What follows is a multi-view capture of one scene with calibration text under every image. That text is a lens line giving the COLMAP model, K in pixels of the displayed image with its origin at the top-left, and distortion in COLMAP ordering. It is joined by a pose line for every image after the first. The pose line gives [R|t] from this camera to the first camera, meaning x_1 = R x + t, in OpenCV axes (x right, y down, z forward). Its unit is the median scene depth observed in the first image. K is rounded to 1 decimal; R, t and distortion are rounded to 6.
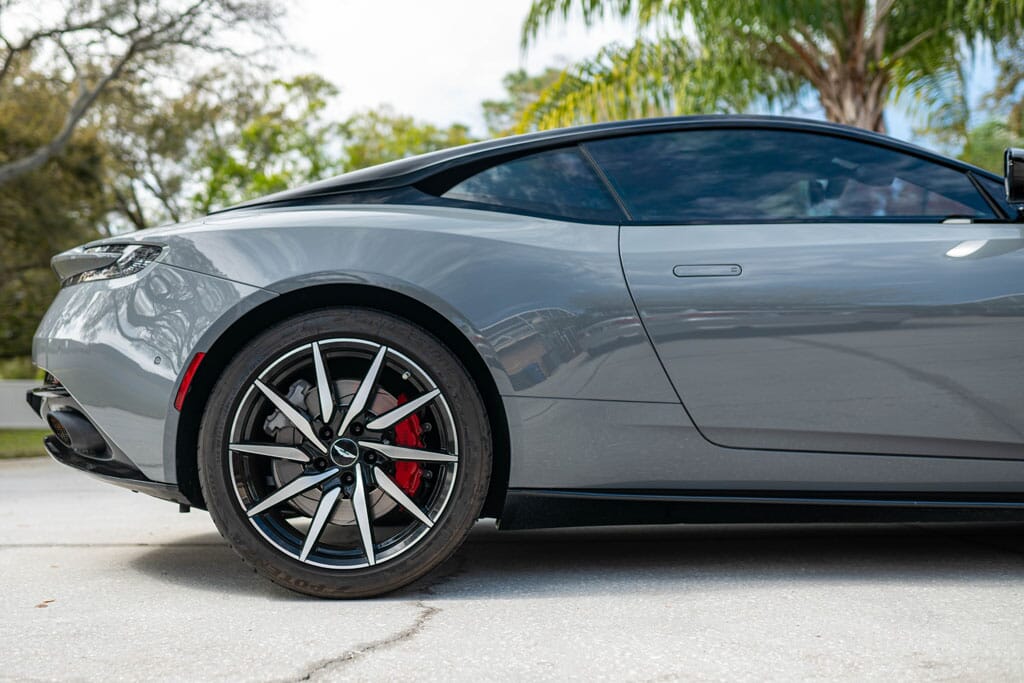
lens RADIAL K [[1095.0, 0, 421.5], [0, 1095.0, 353.4], [0, 0, 1]] dist [-0.018428, 0.000000]
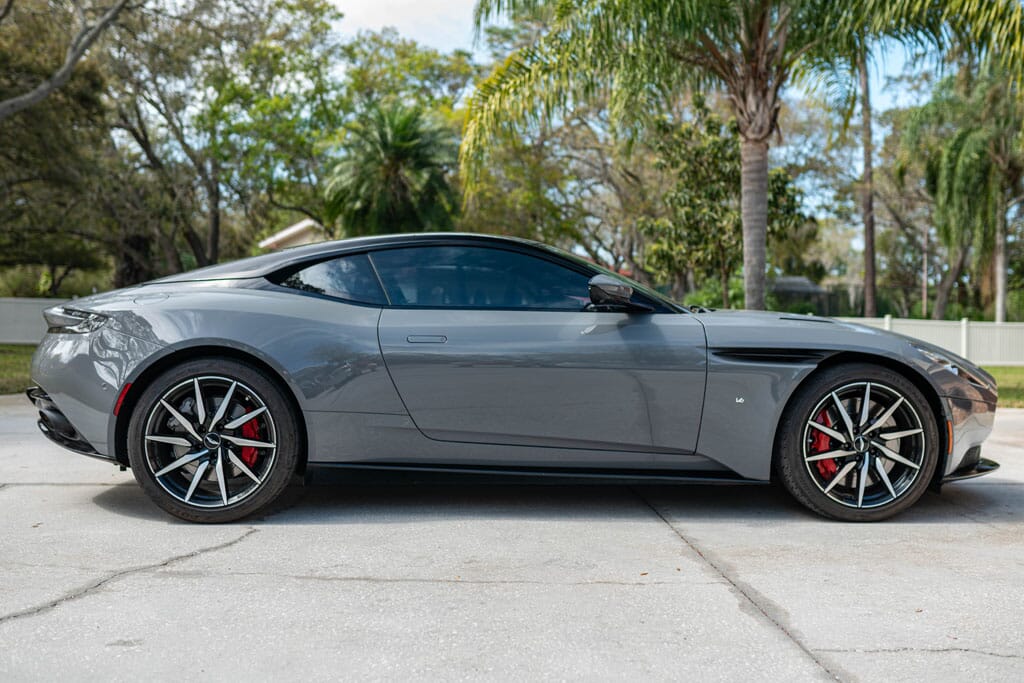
lens RADIAL K [[1095.0, 0, 484.6], [0, 1095.0, 334.6], [0, 0, 1]] dist [-0.018428, 0.000000]
pose [[0.998526, 0.021813, 0.049708, 0.200966], [-0.024777, 0.997902, 0.059815, -0.142627], [-0.048299, -0.060958, 0.996971, -0.552473]]
